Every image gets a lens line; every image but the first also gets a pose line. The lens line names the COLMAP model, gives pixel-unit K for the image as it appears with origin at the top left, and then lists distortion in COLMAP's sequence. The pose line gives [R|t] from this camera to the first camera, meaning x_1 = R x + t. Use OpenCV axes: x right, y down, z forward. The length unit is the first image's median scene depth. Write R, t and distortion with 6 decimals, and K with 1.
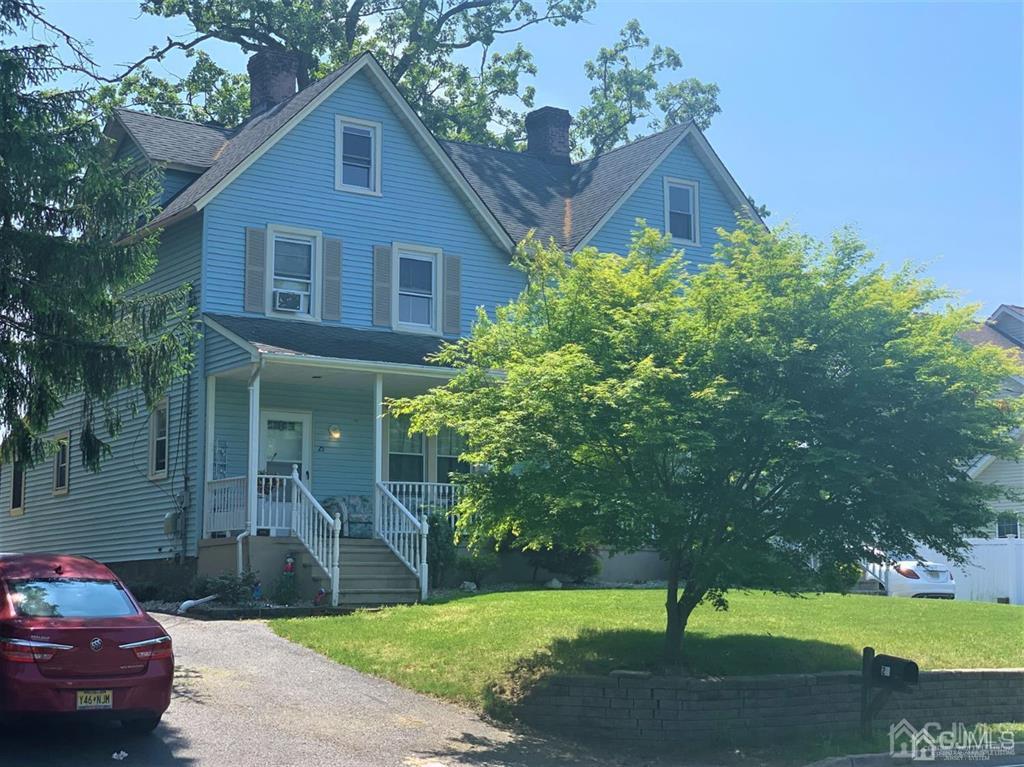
lens RADIAL K [[1604.2, 0, 512.0], [0, 1604.2, 383.5], [0, 0, 1]] dist [-0.013360, 1.912122]
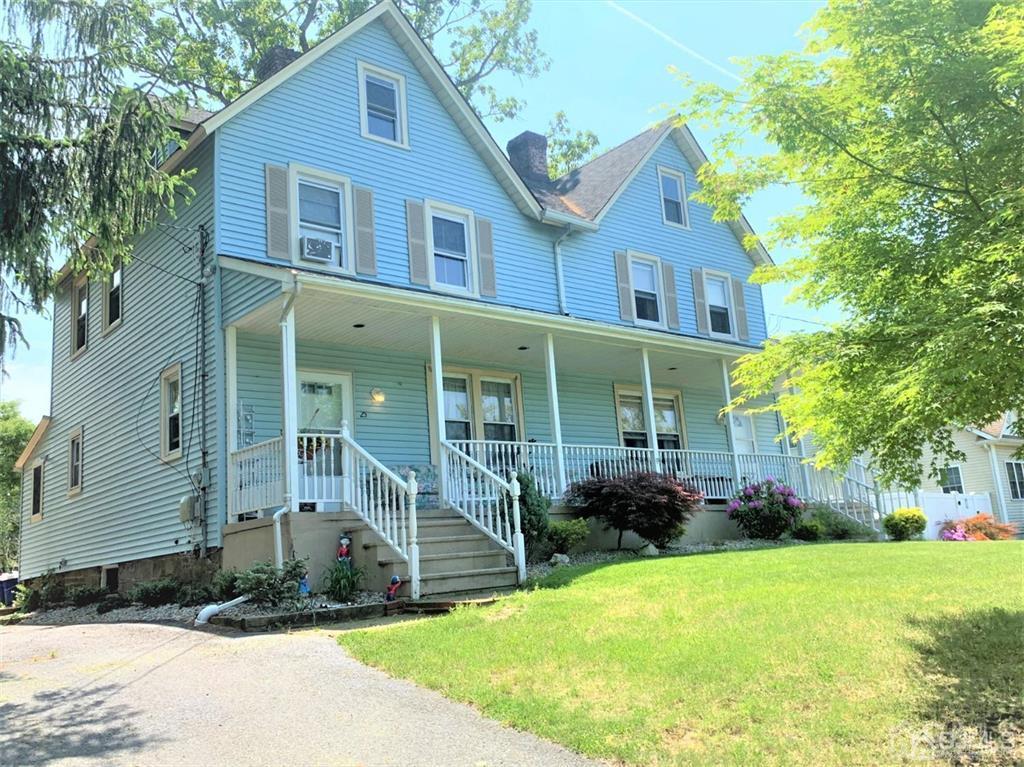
lens RADIAL K [[897.6, 0, 513.8], [0, 897.6, 389.6], [0, 0, 1]] dist [0.117199, -0.190719]
pose [[0.991877, -0.048175, 0.117722, -0.096357], [0.055189, 0.996844, -0.057065, 0.060921], [-0.114602, 0.063099, 0.991406, 0.508461]]
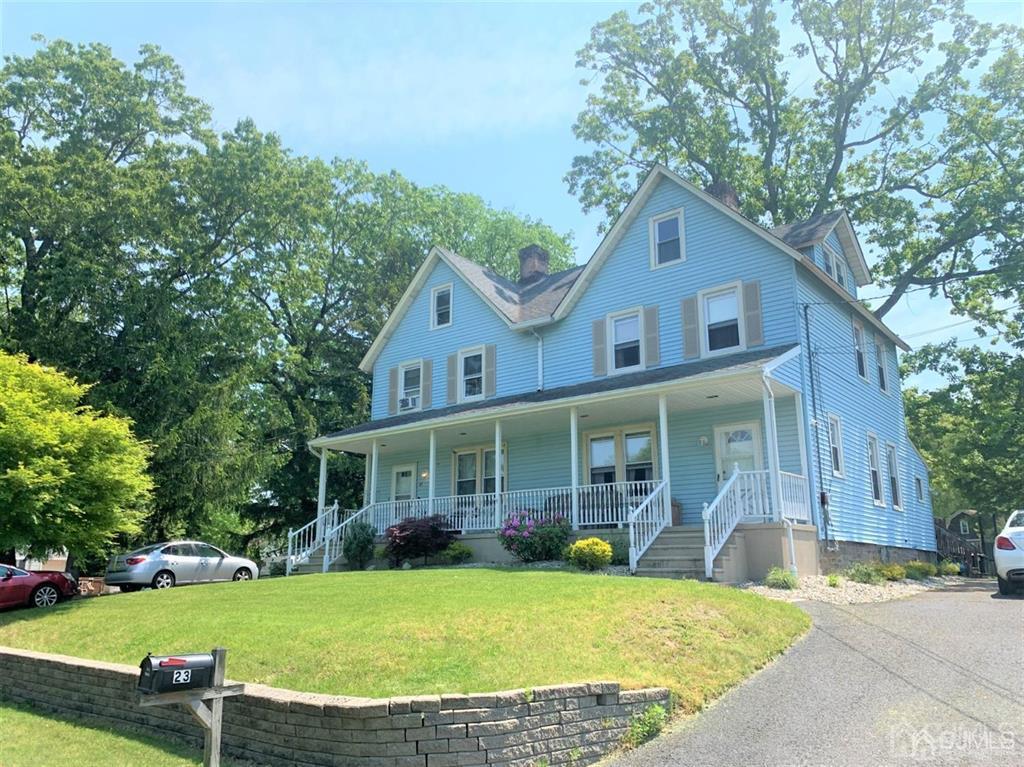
lens RADIAL K [[783.6, 0, 512.0], [0, 783.6, 383.5], [0, 0, 1]] dist [-0.001966, -0.000308]
pose [[0.291377, -0.260125, -0.920562, 0.683429], [0.102526, 0.965268, -0.240306, 0.141595], [0.951098, -0.024362, 0.307926, 0.872591]]
